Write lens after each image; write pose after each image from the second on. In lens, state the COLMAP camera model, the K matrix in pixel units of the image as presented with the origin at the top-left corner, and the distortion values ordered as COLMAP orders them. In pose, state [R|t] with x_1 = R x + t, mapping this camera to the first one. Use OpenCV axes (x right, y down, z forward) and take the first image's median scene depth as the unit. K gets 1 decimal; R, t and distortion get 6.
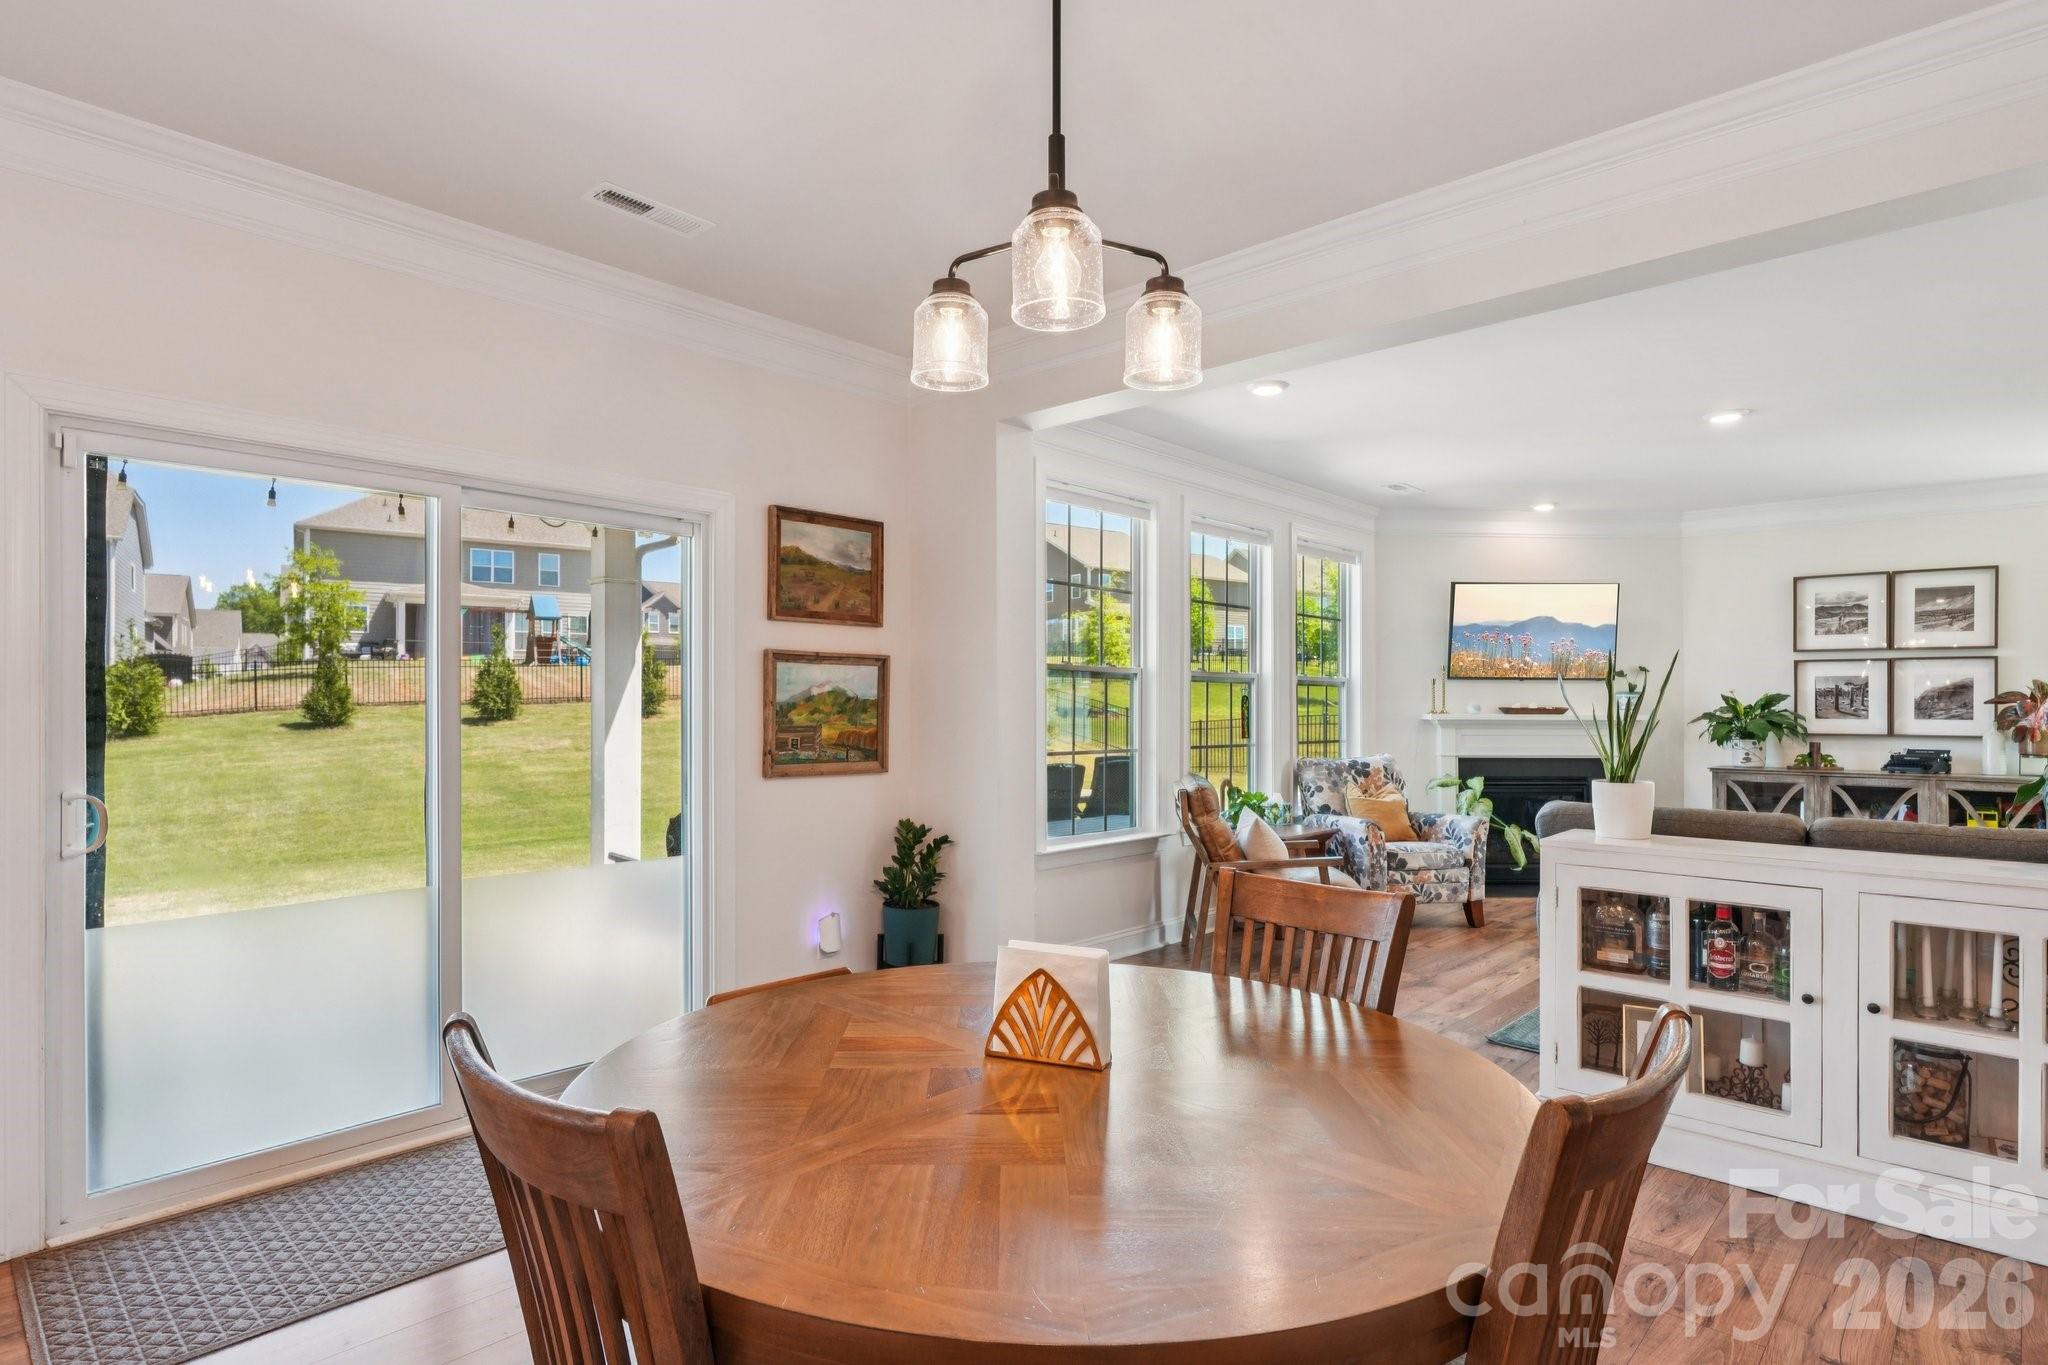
lens RADIAL K [[1064.8, 0, 1023.5], [0, 1064.8, 701.6], [0, 0, 1]] dist [-0.002536, 0.000722]
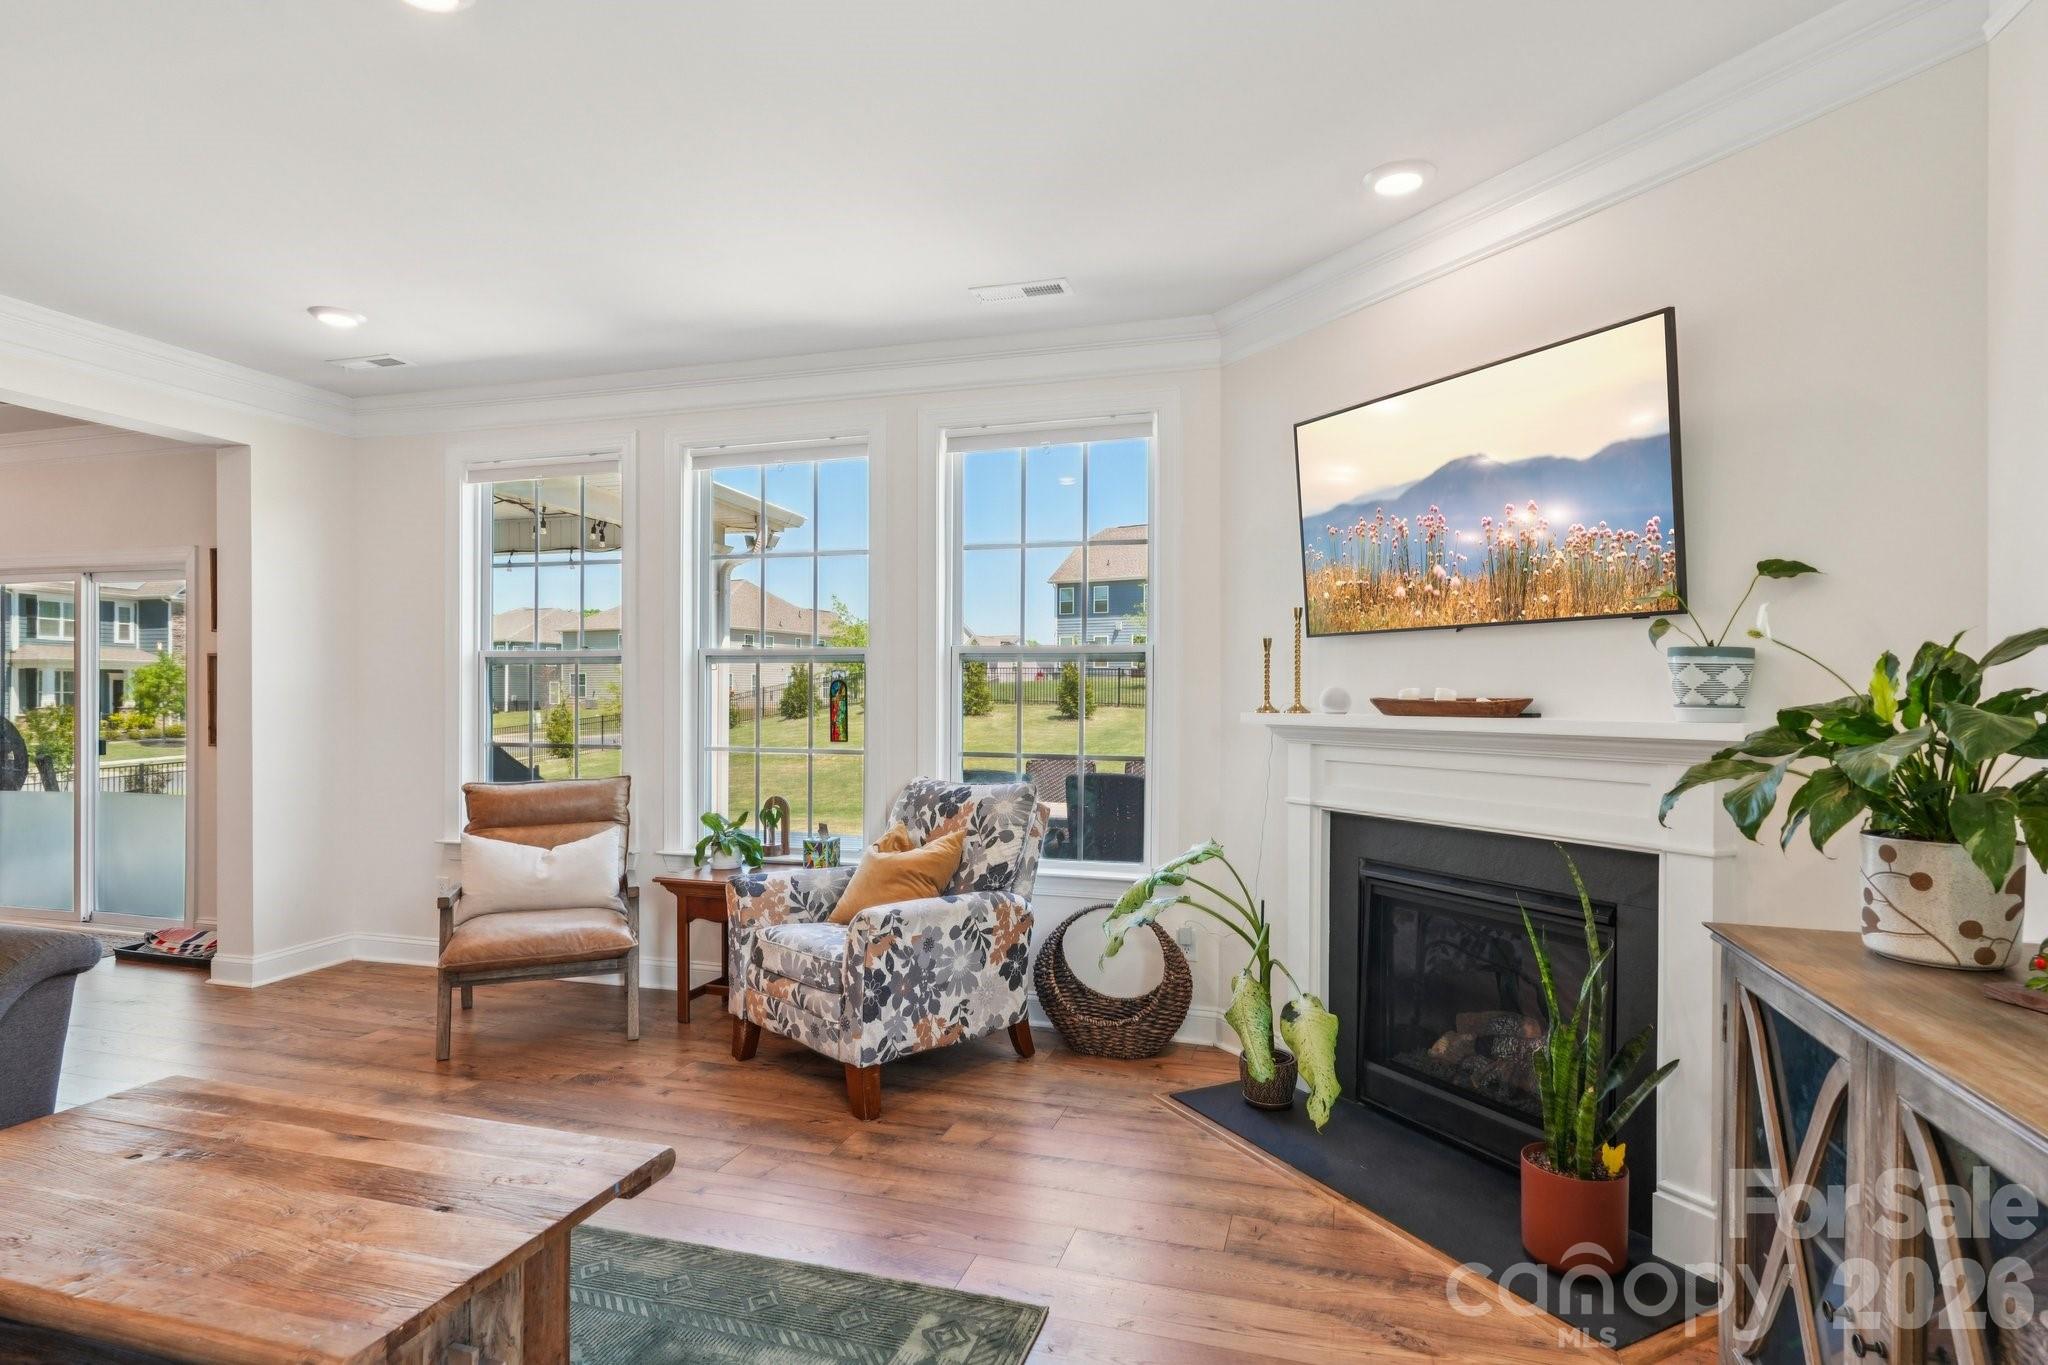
lens RADIAL K [[1064.8, 0, 1023.5], [0, 1064.8, 701.6], [0, 0, 1]] dist [-0.002536, 0.000722]
pose [[0.424835, -0.001753, -0.905269, 0.840880], [0.002378, 0.999997, -0.000821, 0.007217], [0.905267, -0.001804, 0.424838, 0.765029]]
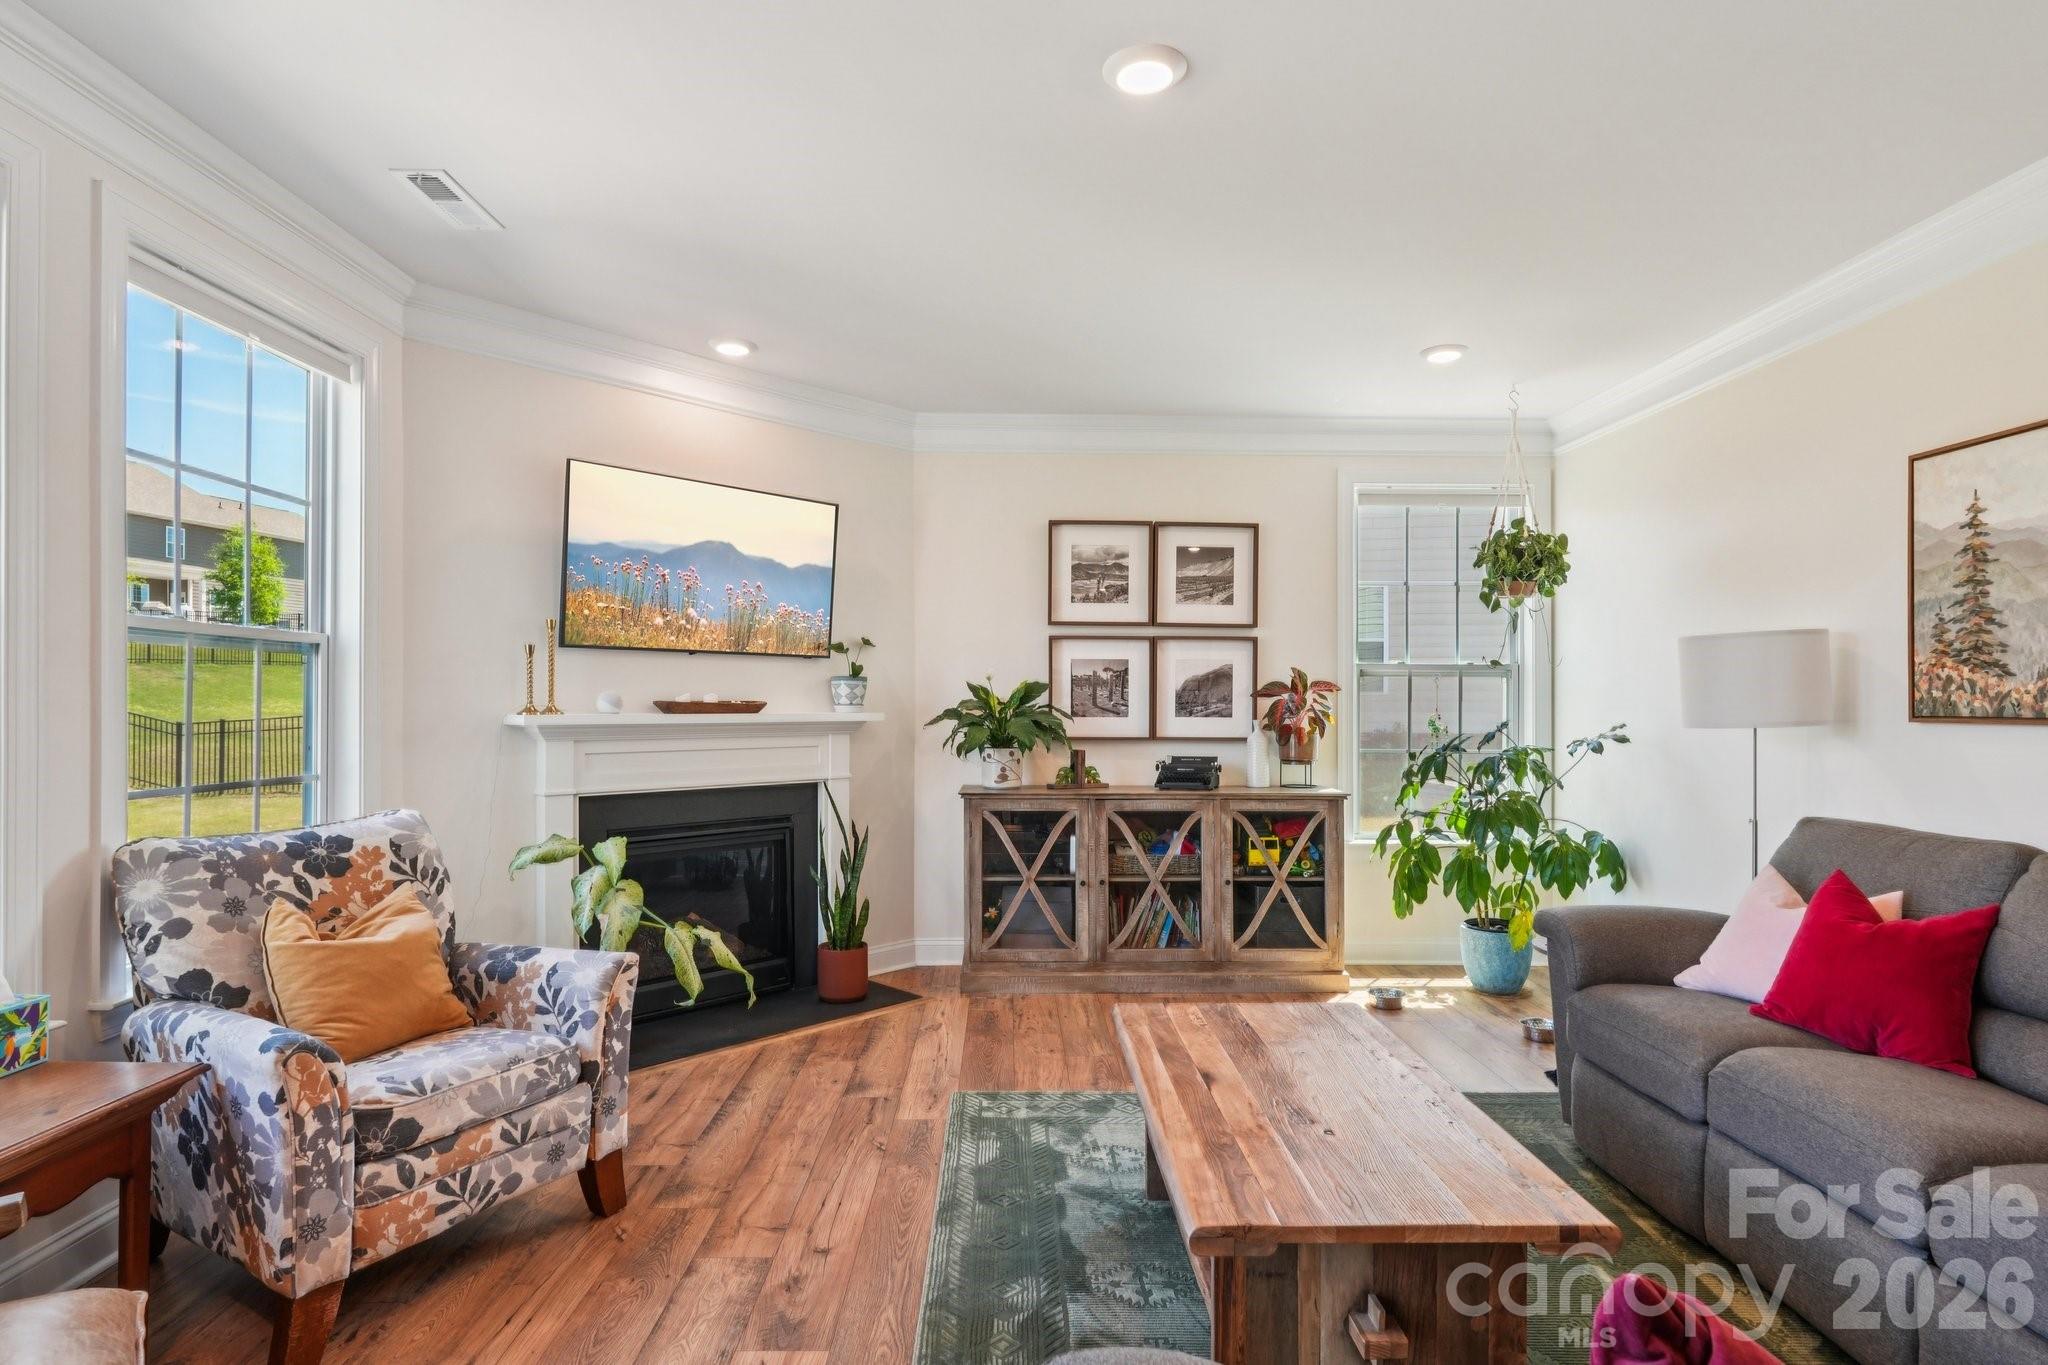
lens RADIAL K [[1064.8, 0, 1023.5], [0, 1064.8, 701.6], [0, 0, 1]] dist [-0.002536, 0.000722]
pose [[0.721683, 0.000155, 0.692223, 0.224068], [-0.004655, 0.999978, 0.004629, 0.002401], [-0.692208, -0.006563, 0.721668, 0.517618]]
